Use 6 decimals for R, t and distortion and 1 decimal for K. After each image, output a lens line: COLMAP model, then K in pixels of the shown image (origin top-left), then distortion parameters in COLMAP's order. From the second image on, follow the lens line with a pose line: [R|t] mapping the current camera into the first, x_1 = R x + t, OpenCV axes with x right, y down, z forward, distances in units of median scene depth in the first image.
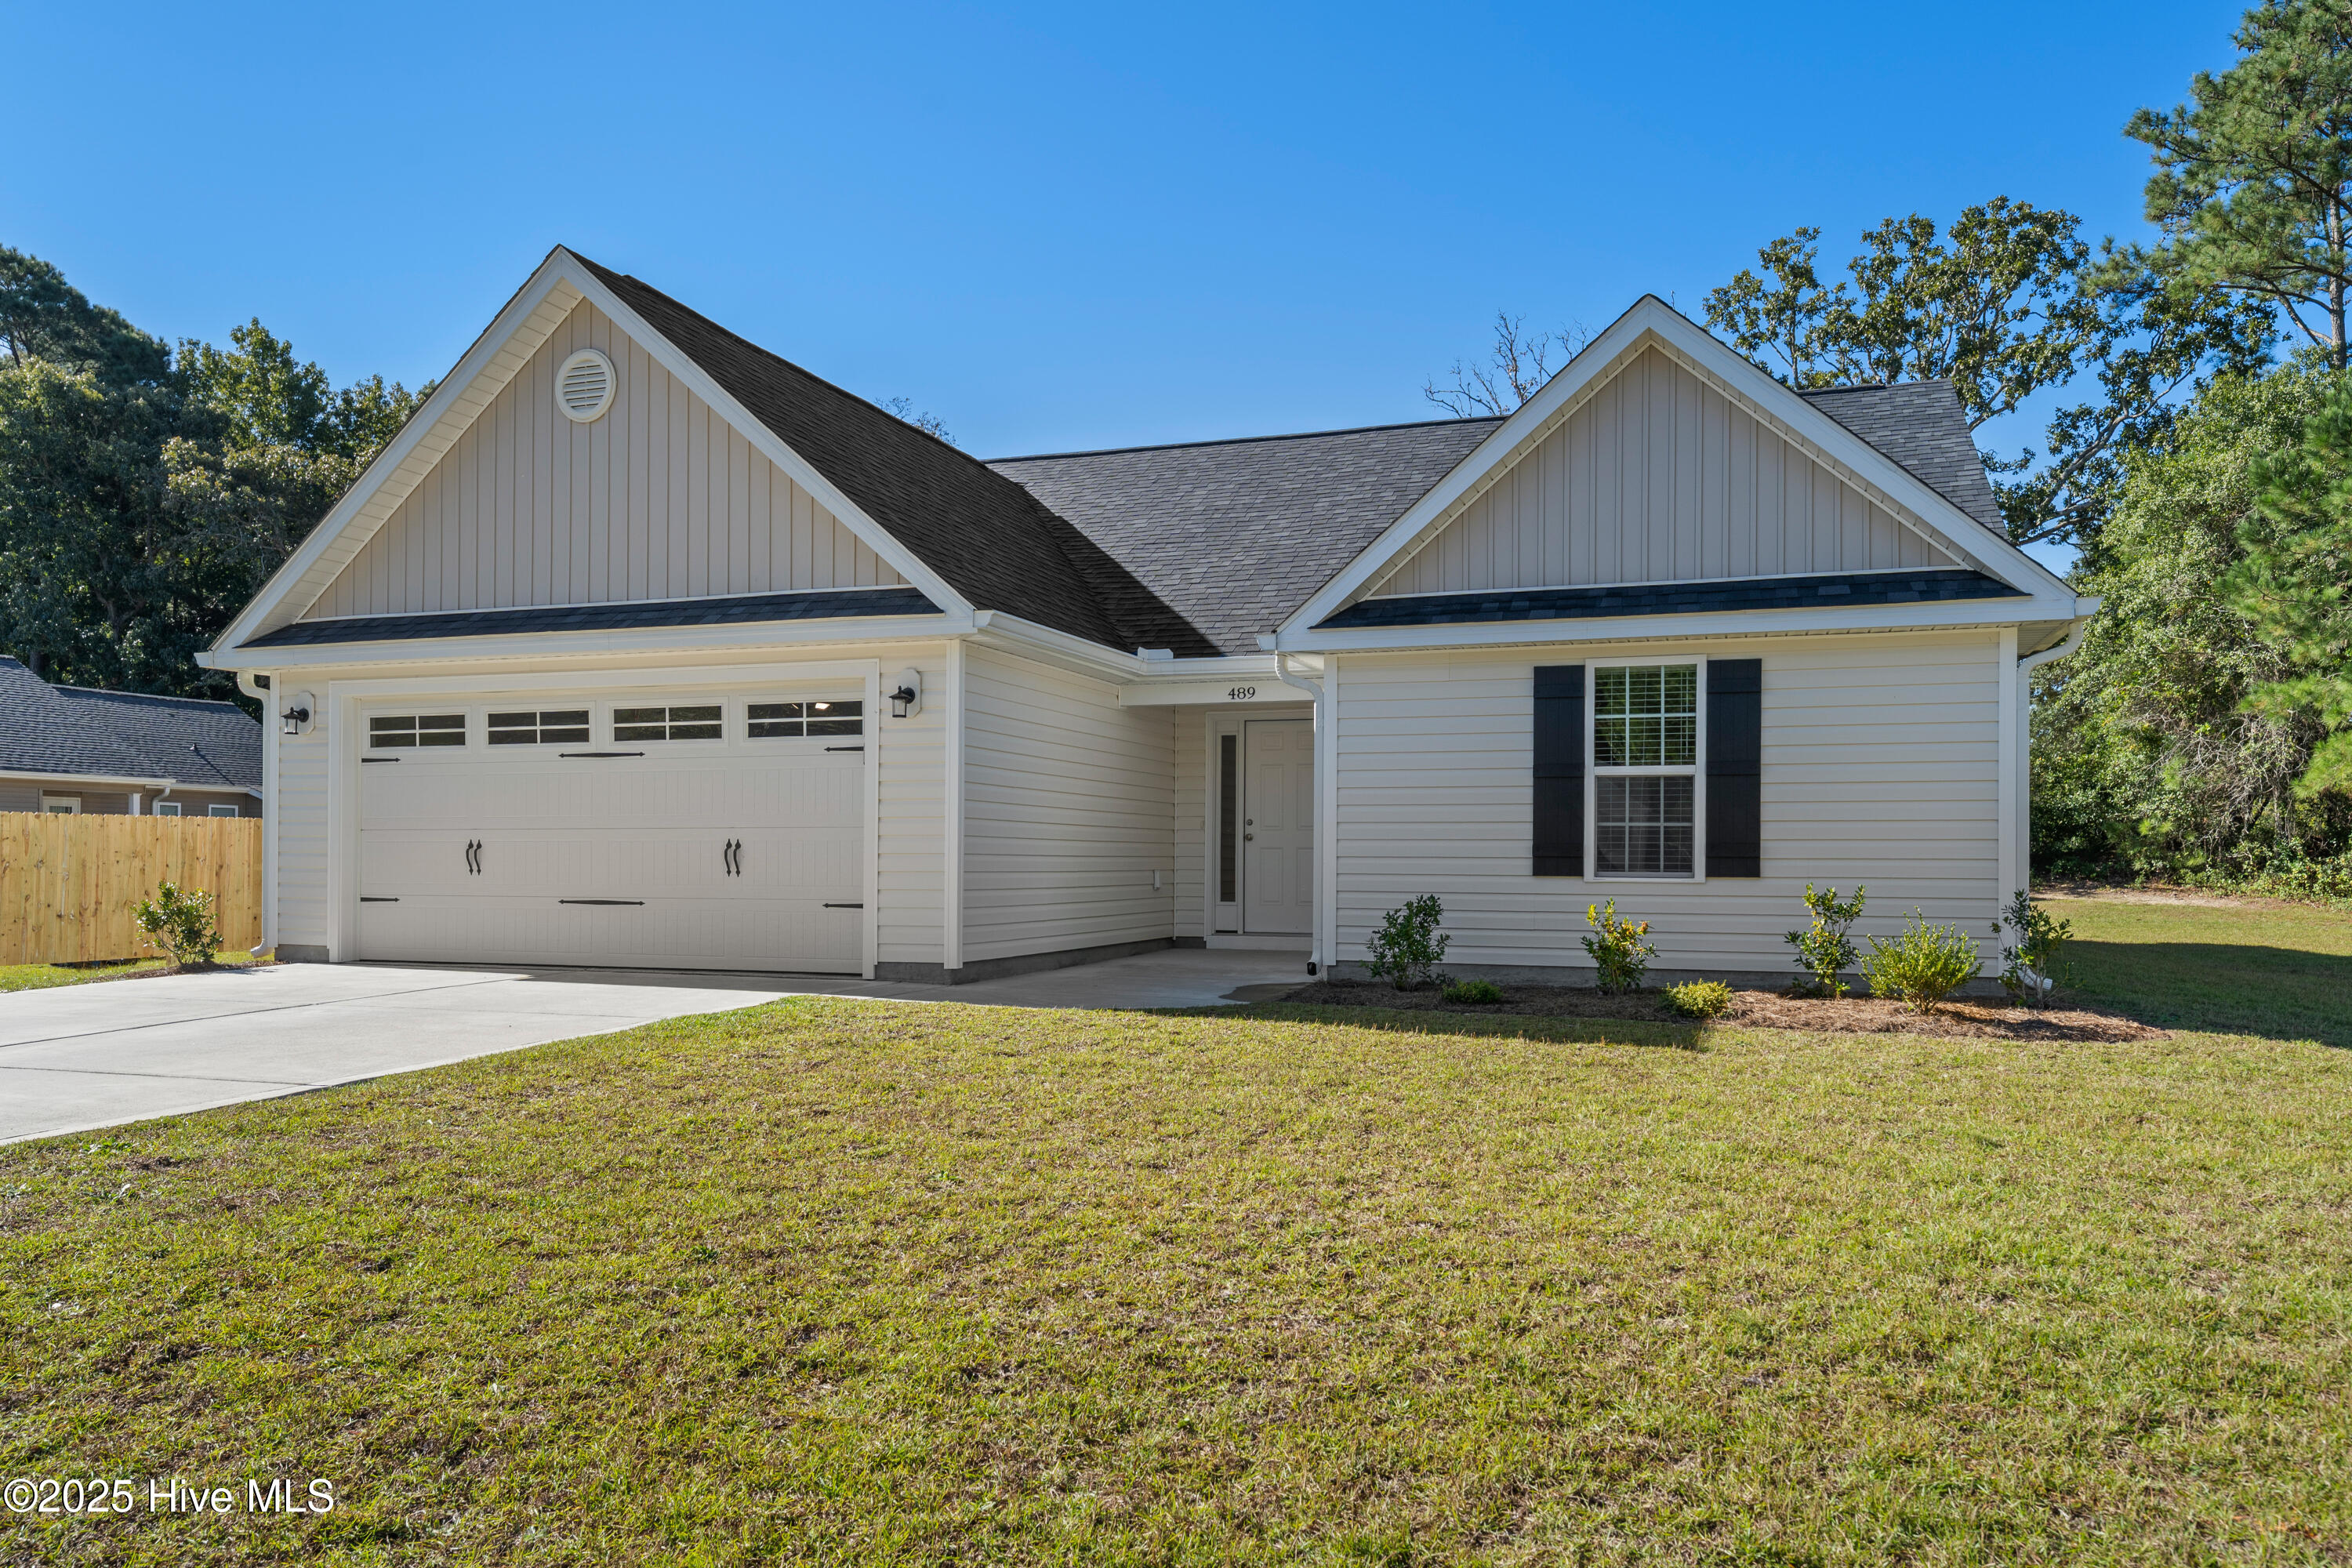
lens RADIAL K [[1623.8, 0, 1168.9], [0, 1623.8, 854.5], [0, 0, 1]] dist [0.004011, -0.003122]
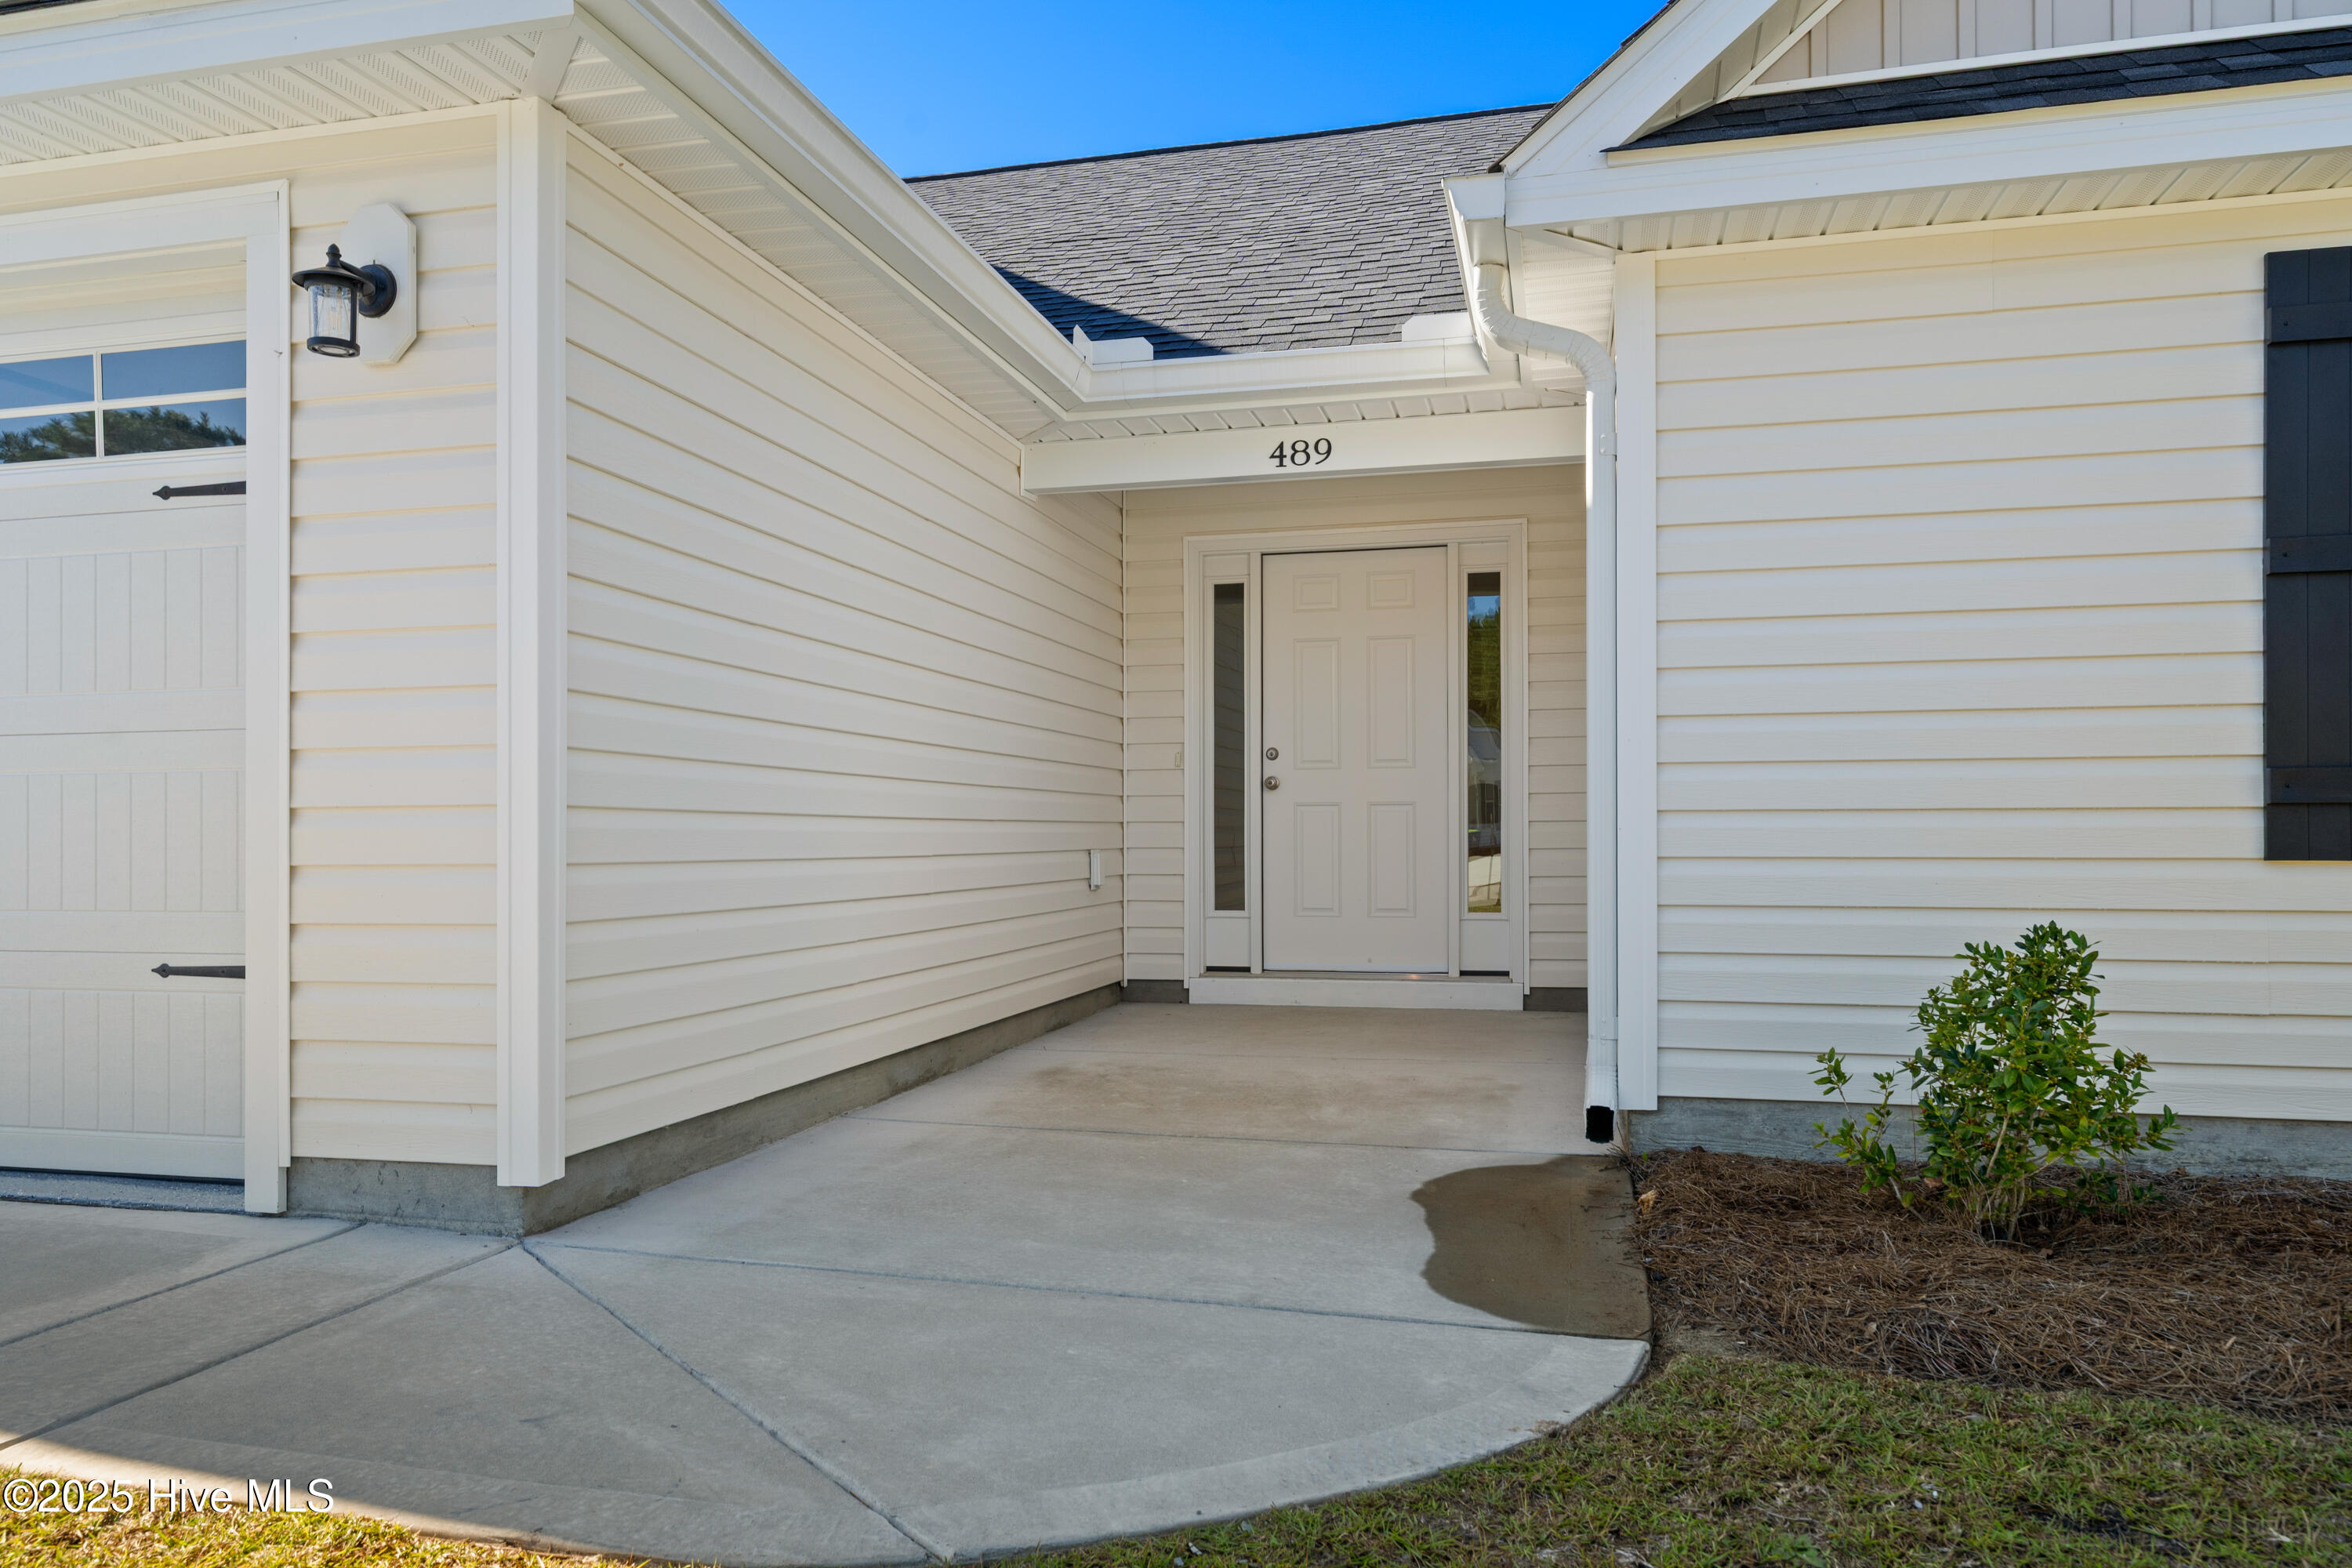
lens RADIAL K [[1590.4, 0, 1165.3], [0, 1590.4, 851.7], [0, 0, 1]] dist [-0.001181, 0.004479]
pose [[0.995502, -0.009563, 0.094253, -0.039465], [0.008271, 0.999866, 0.014093, 0.004386], [-0.094376, -0.013250, 0.995448, 0.652075]]
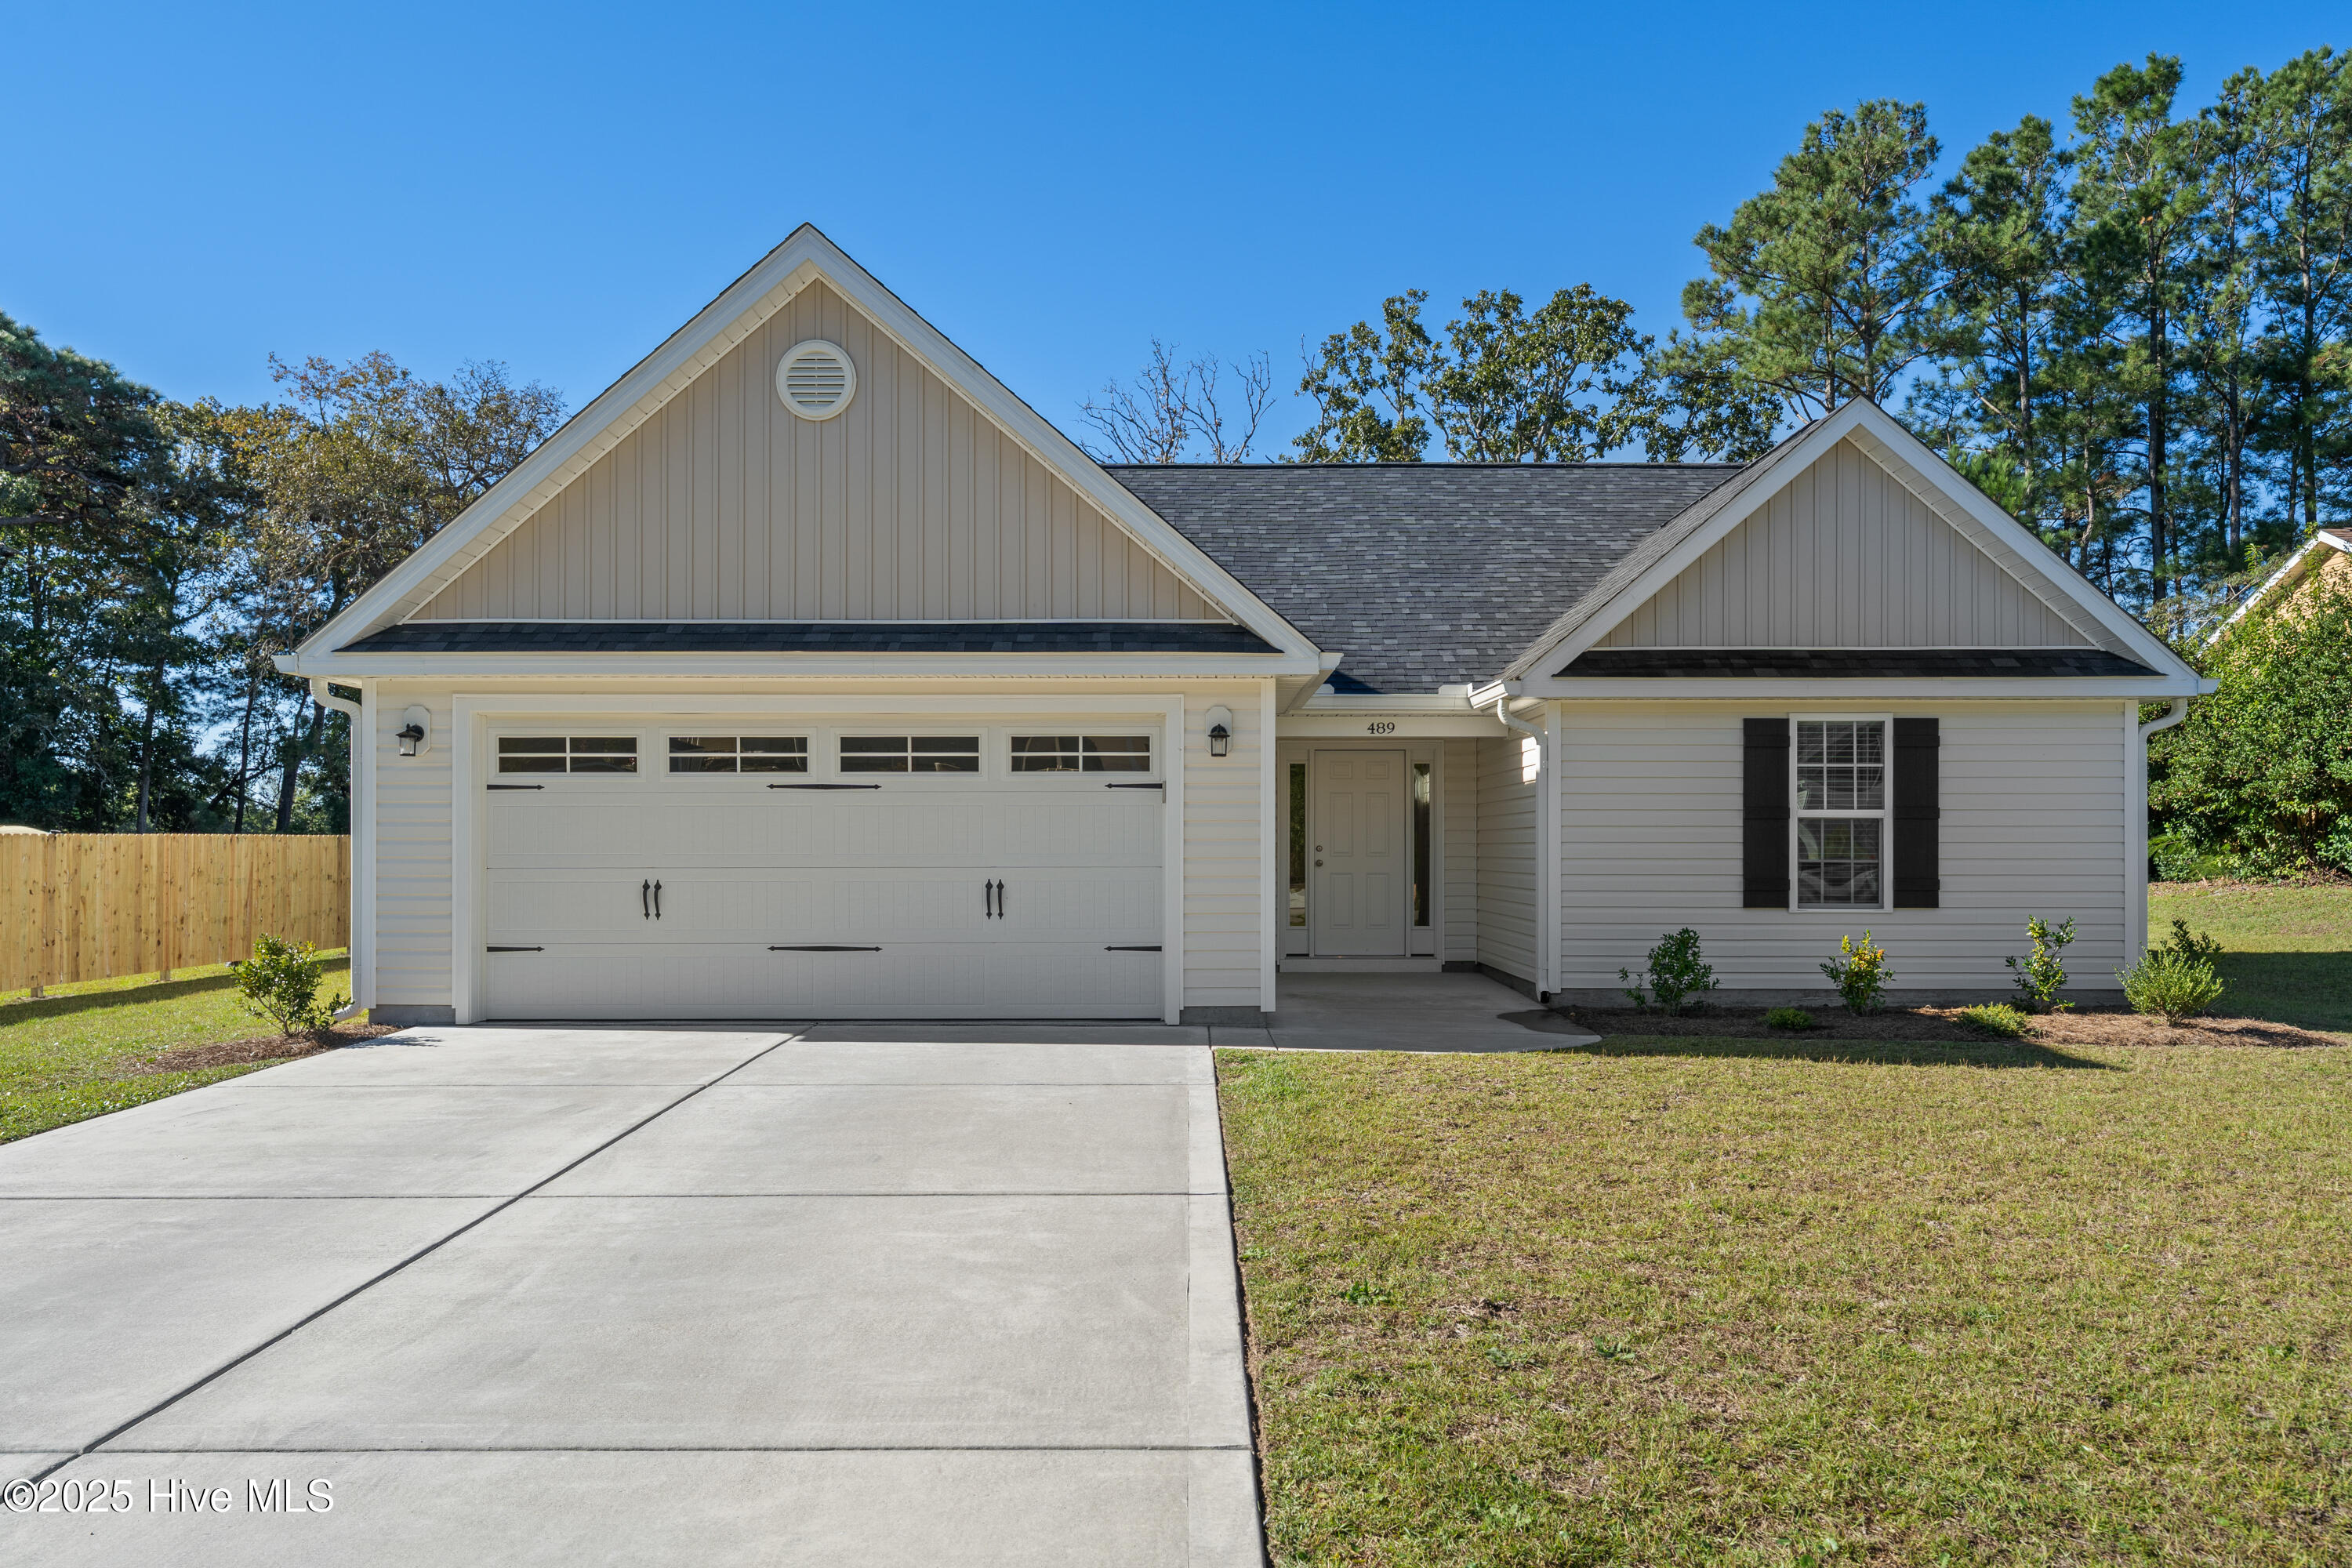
lens RADIAL K [[1590.4, 0, 1165.3], [0, 1590.4, 851.7], [0, 0, 1]] dist [-0.001181, 0.004479]
pose [[0.945445, -0.004256, 0.325755, -0.477045], [0.002506, 0.999980, 0.005790, -0.030719], [-0.325773, -0.004658, 0.945437, 0.099687]]
